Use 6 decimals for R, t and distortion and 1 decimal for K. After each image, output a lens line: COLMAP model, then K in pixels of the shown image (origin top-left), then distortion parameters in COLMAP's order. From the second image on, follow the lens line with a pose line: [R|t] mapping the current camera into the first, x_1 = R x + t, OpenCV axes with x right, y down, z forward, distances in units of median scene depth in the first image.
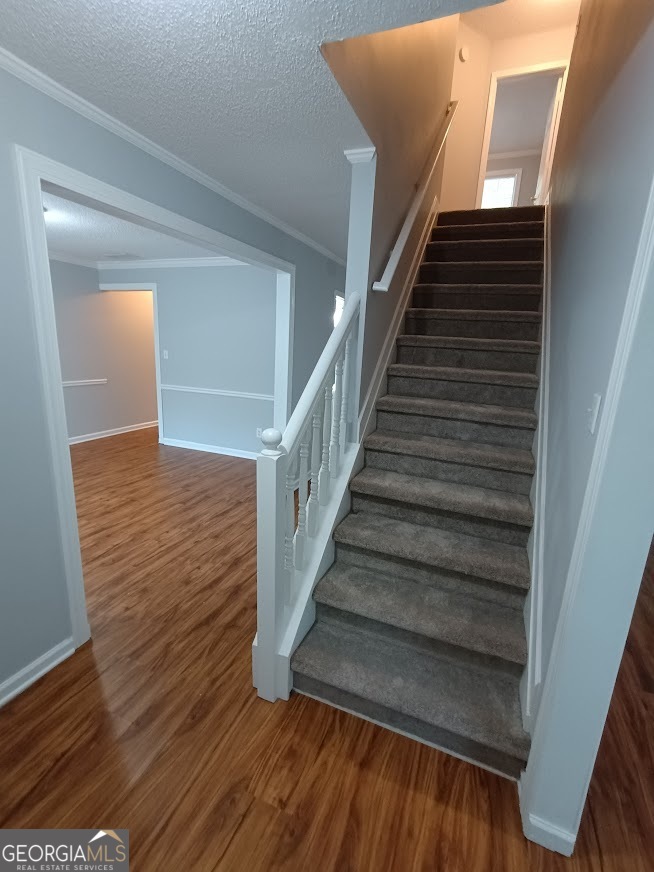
lens RADIAL K [[391.0, 0, 333.4], [0, 391.0, 440.6], [0, 0, 1]] dist [-0.000981, -0.000210]
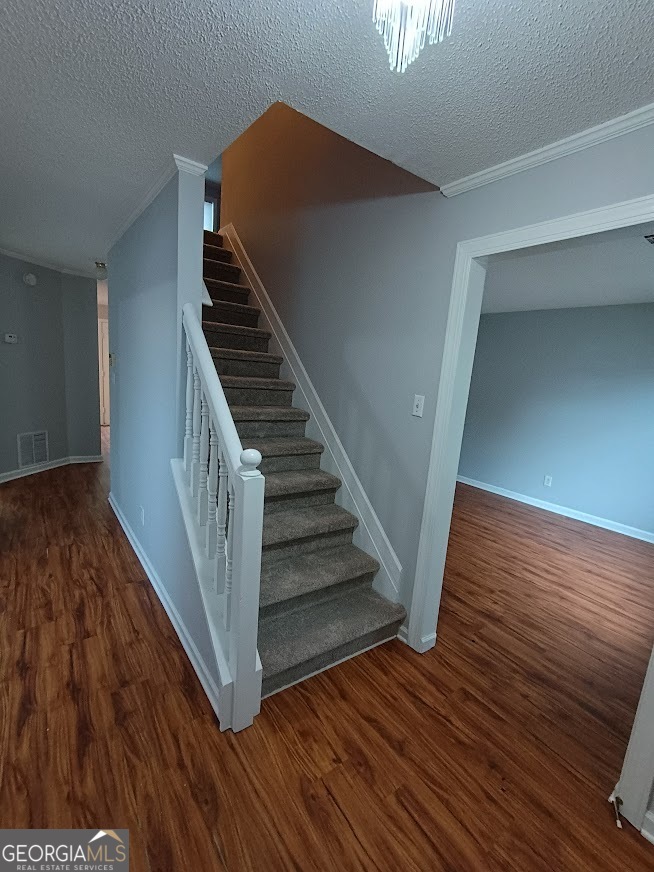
lens RADIAL K [[391.0, 0, 333.4], [0, 391.0, 440.6], [0, 0, 1]] dist [-0.000981, -0.000210]
pose [[0.525436, -0.157561, 0.836117, -0.763354], [0.147248, 0.984715, 0.093029, -0.097254], [-0.837995, 0.074236, 0.540605, 0.243315]]
